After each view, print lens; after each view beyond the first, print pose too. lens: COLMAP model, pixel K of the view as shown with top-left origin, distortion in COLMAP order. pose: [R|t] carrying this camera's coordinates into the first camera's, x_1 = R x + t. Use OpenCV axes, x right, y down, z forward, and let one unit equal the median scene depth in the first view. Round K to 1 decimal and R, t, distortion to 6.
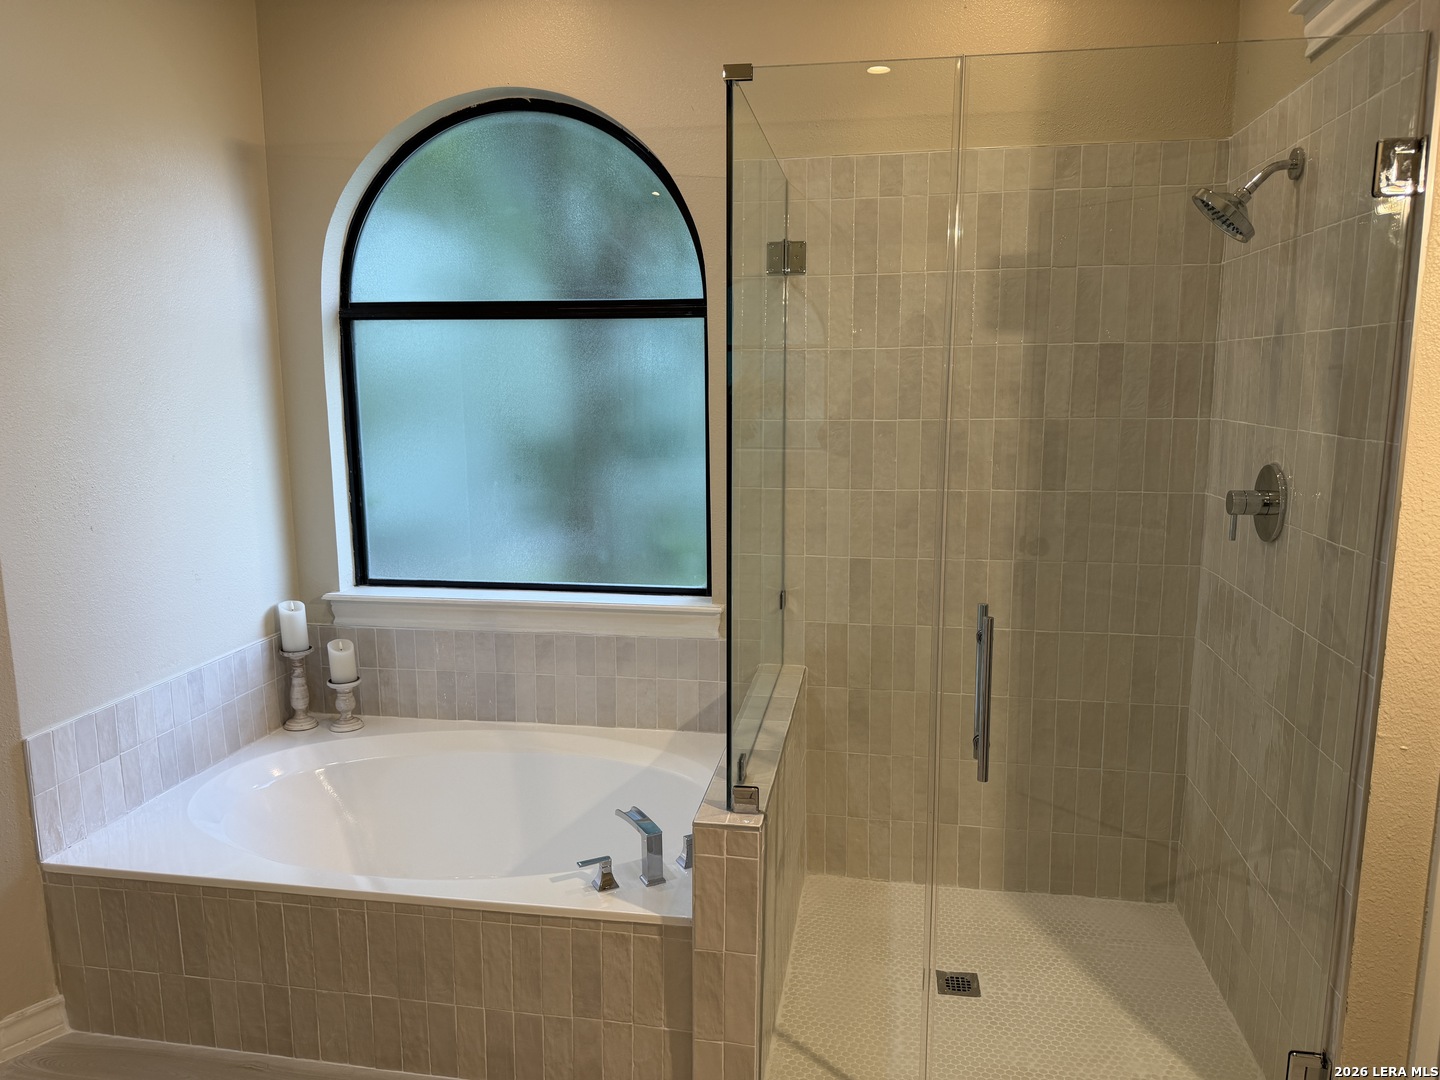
lens RADIAL K [[1024.1, 0, 717.8], [0, 1024.1, 541.7], [0, 0, 1]] dist [0.064115, -0.086643]
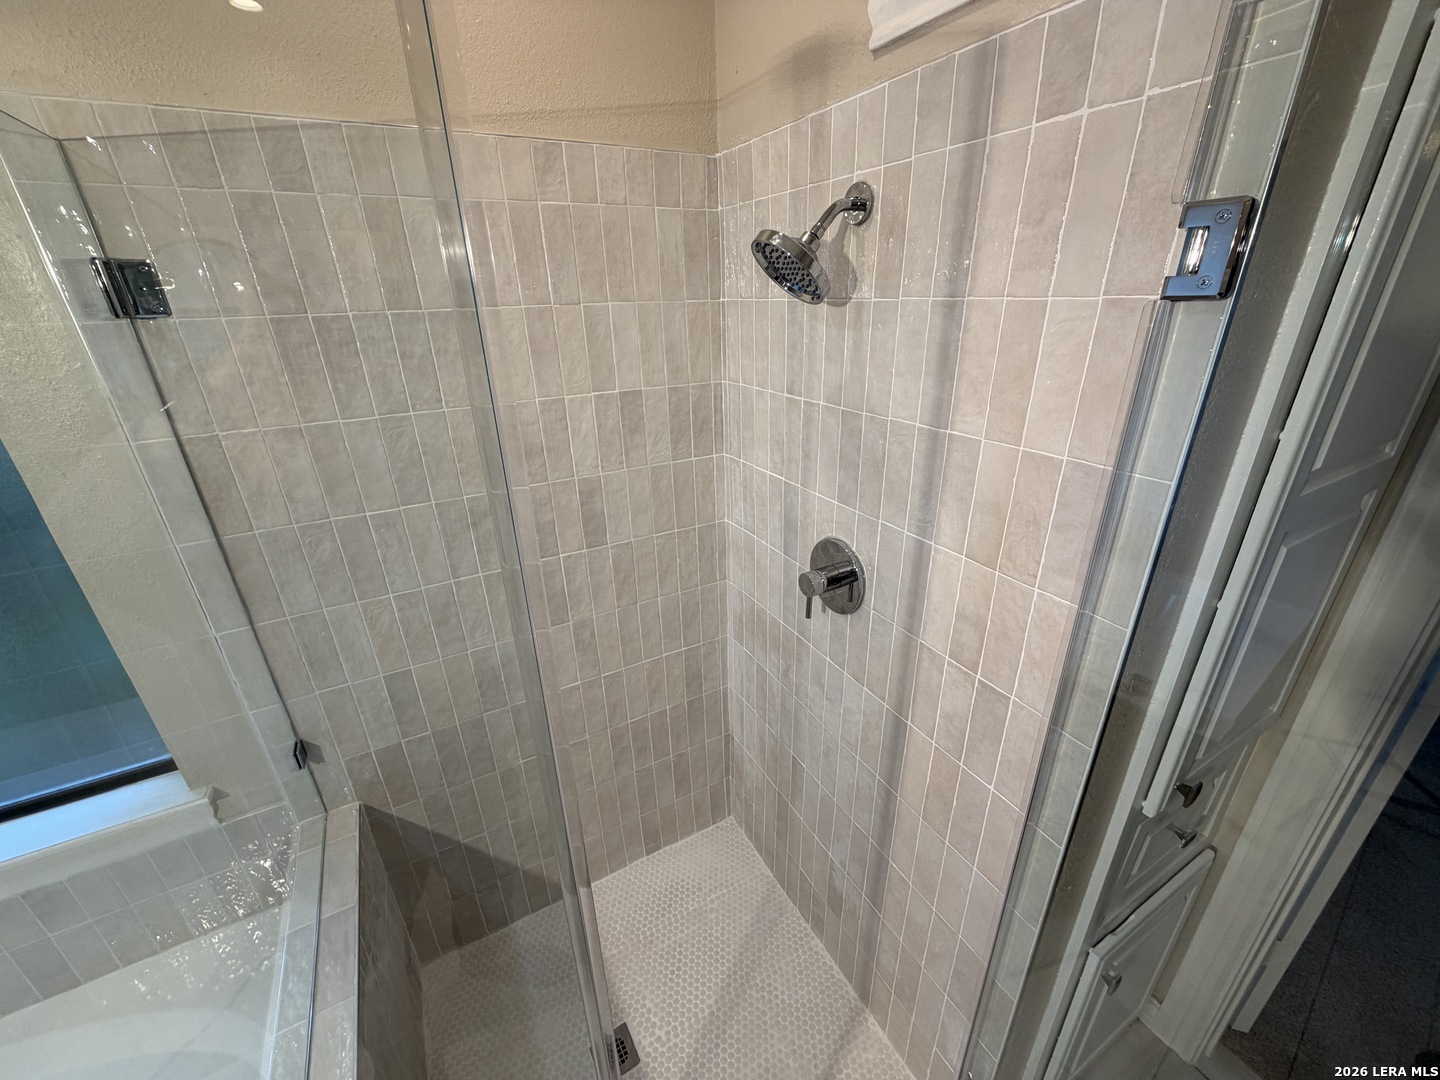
lens RADIAL K [[581.1, 0, 719.8], [0, 581.1, 543.1], [0, 0, 1]] dist [-0.000708, 0.000497]
pose [[0.776354, -0.265910, 0.571460, 0.109488], [0.121601, 0.952807, 0.278157, -0.196086], [-0.618456, -0.146458, 0.772051, 0.527354]]
